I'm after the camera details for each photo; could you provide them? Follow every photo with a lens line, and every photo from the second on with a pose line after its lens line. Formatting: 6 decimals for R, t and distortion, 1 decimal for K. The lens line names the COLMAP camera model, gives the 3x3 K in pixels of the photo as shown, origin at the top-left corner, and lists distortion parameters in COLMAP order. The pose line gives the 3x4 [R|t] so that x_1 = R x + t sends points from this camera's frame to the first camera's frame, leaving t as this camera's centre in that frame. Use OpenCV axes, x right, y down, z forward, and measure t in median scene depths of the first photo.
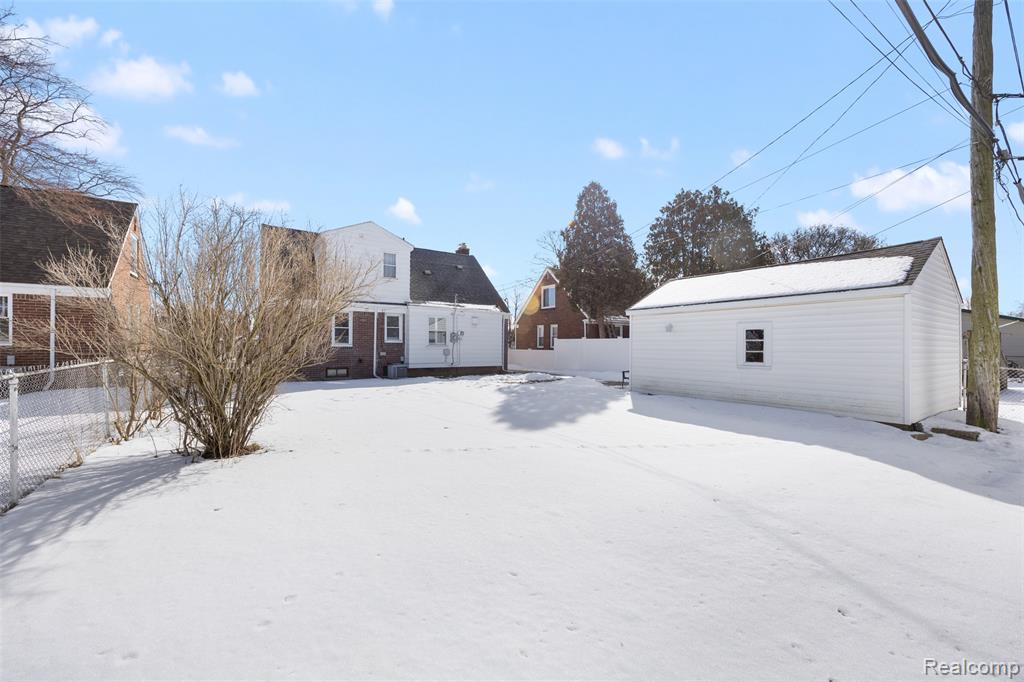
lens RADIAL K [[397.6, 0, 542.6], [0, 397.6, 339.3], [0, 0, 1]] dist [-0.003772, -0.000279]
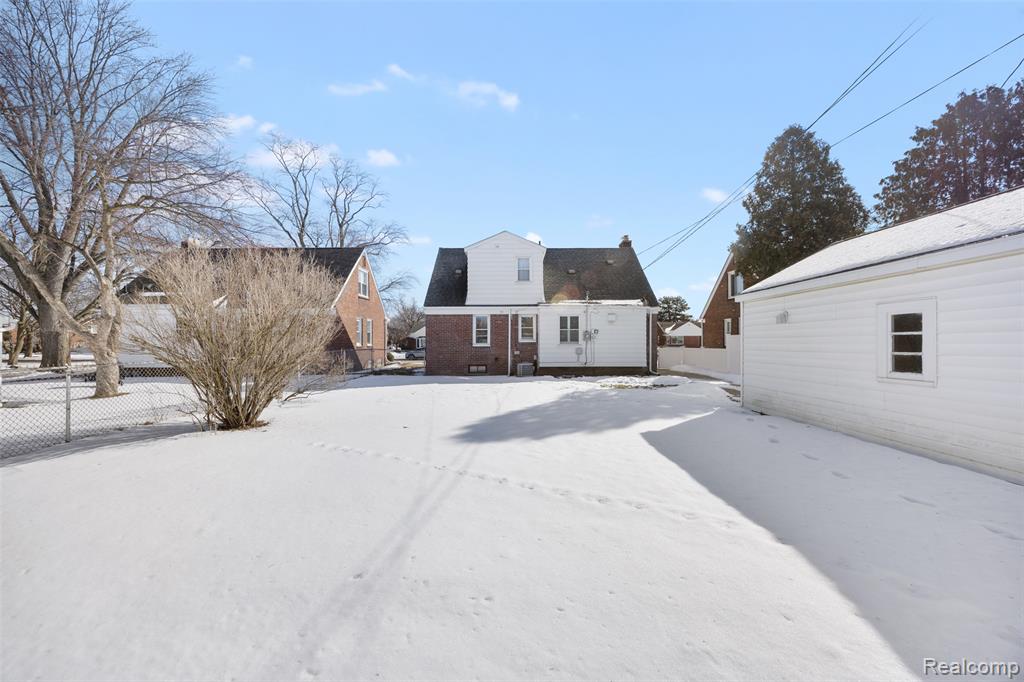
lens RADIAL K [[397.6, 0, 512.4], [0, 397.6, 340.9], [0, 0, 1]] dist [-0.003772, -0.000279]
pose [[0.816470, -0.011681, -0.577269, 0.199828], [0.016424, 0.999861, 0.002997, 0.001180], [0.577154, -0.011927, 0.816548, 0.115204]]
